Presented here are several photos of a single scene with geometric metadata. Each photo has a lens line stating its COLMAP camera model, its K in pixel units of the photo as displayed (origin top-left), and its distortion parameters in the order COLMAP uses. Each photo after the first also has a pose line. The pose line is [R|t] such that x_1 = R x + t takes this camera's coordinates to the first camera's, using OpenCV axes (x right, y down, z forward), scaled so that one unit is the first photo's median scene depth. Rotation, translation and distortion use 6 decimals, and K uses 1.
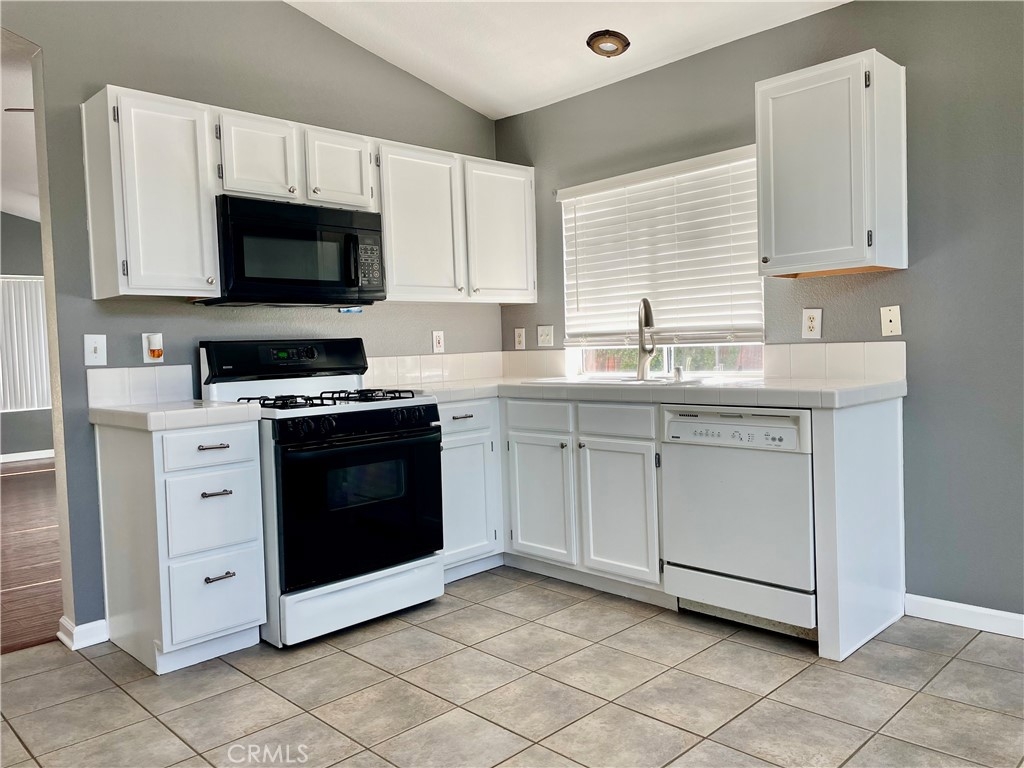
lens RADIAL K [[771.5, 0, 515.9], [0, 771.5, 378.4], [0, 0, 1]] dist [0.086632, -0.111540]
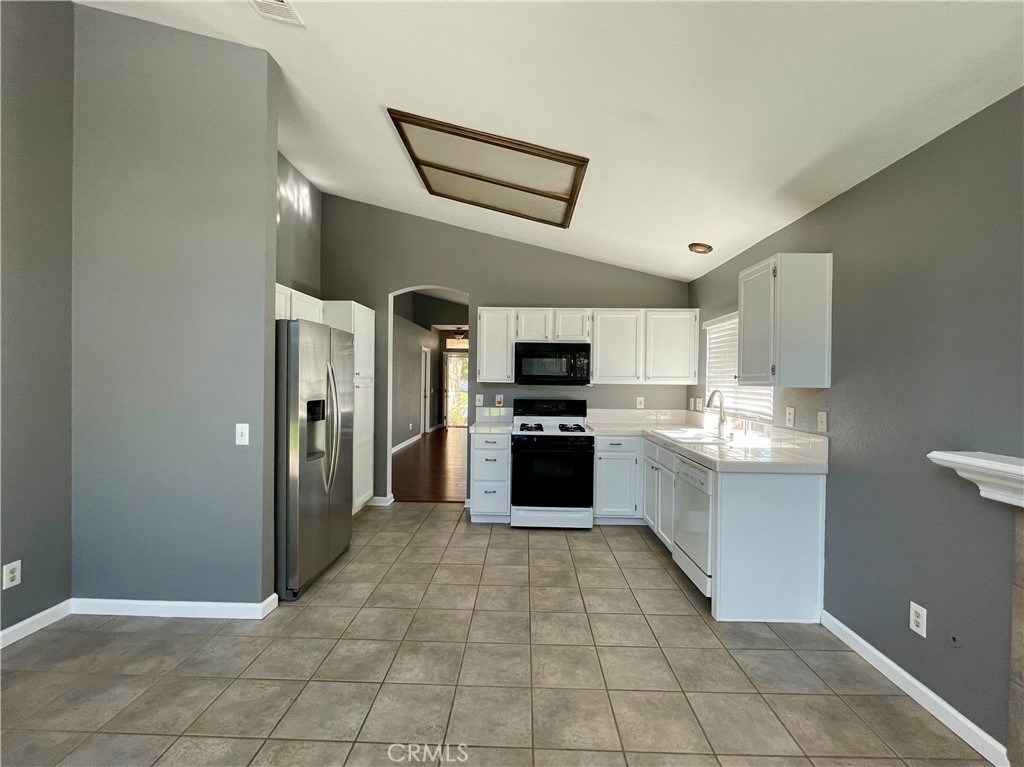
lens RADIAL K [[451.5, 0, 512.0], [0, 451.5, 383.5], [0, 0, 1]] dist [-0.000592, -0.000107]
pose [[0.694444, 0.049165, -0.717865, 0.678241], [-0.067720, 0.997700, 0.002820, -0.107917], [0.716352, 0.046655, 0.696177, -0.018278]]
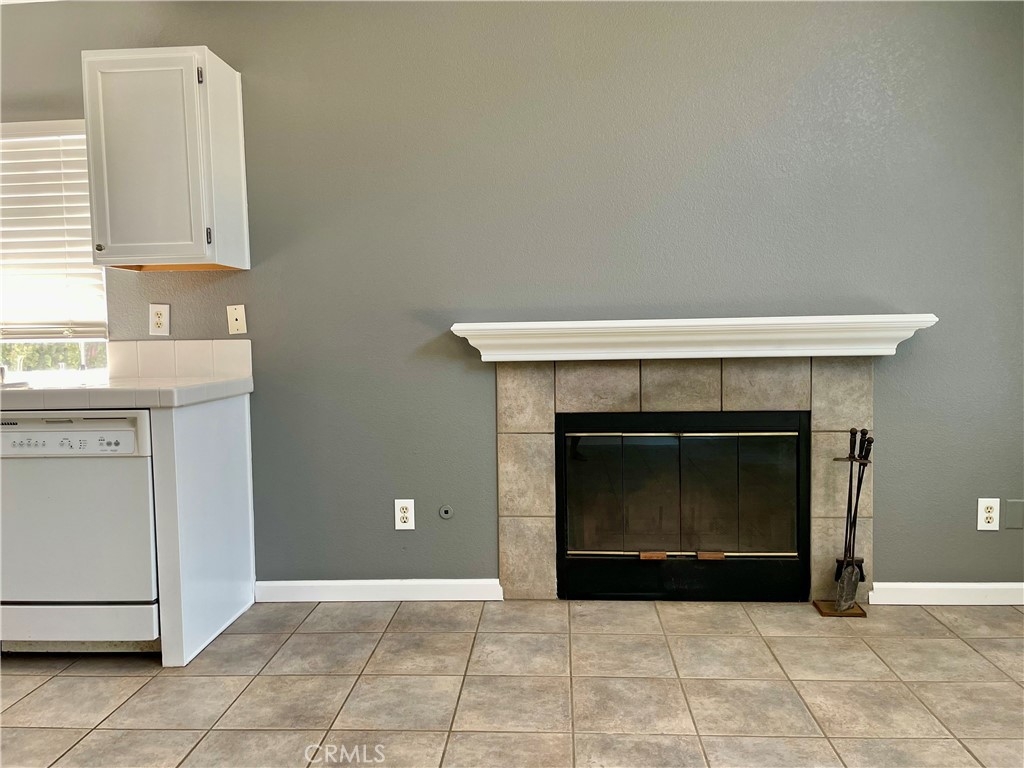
lens RADIAL K [[771.5, 0, 515.9], [0, 771.5, 378.4], [0, 0, 1]] dist [0.086632, -0.111540]
pose [[0.741136, -0.020661, 0.671036, 0.062879], [0.021546, 0.999743, 0.006984, 0.004587], [-0.671009, 0.009282, 0.741391, -0.003240]]
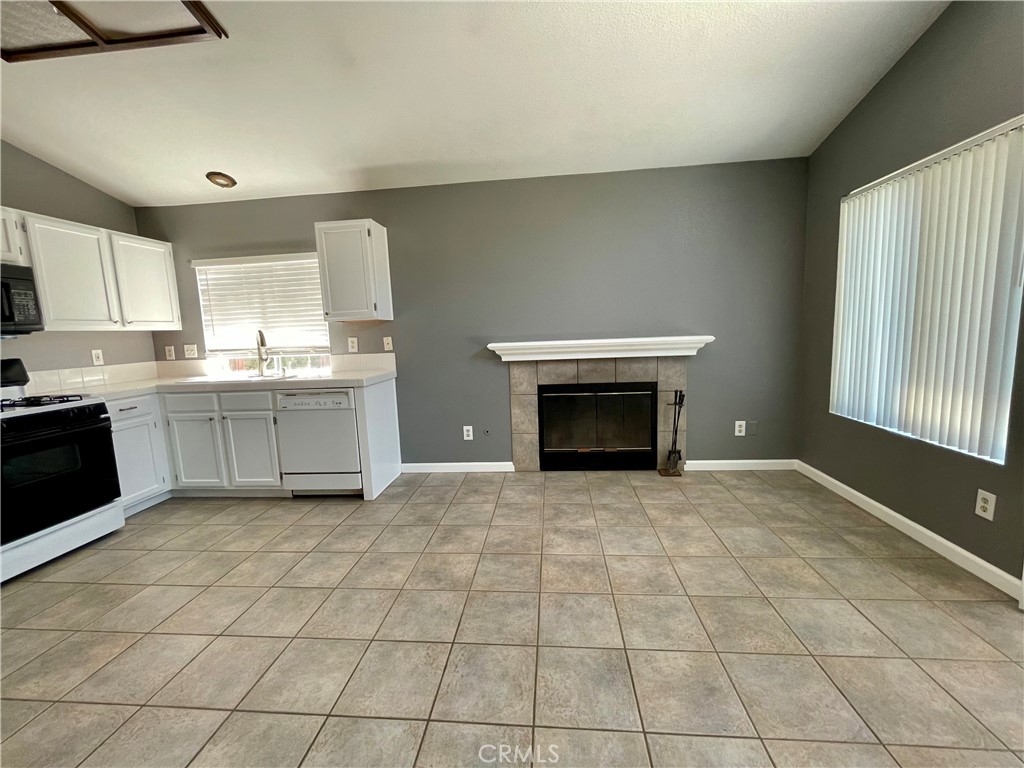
lens RADIAL K [[417.6, 0, 512.0], [0, 417.6, 384.0], [0, 0, 1]] dist [-0.001992, -0.000429]
pose [[0.765069, -0.077551, 0.639261, -0.014099], [0.042327, 0.996631, 0.070248, -0.027912], [-0.642555, -0.026687, 0.765774, -0.126904]]
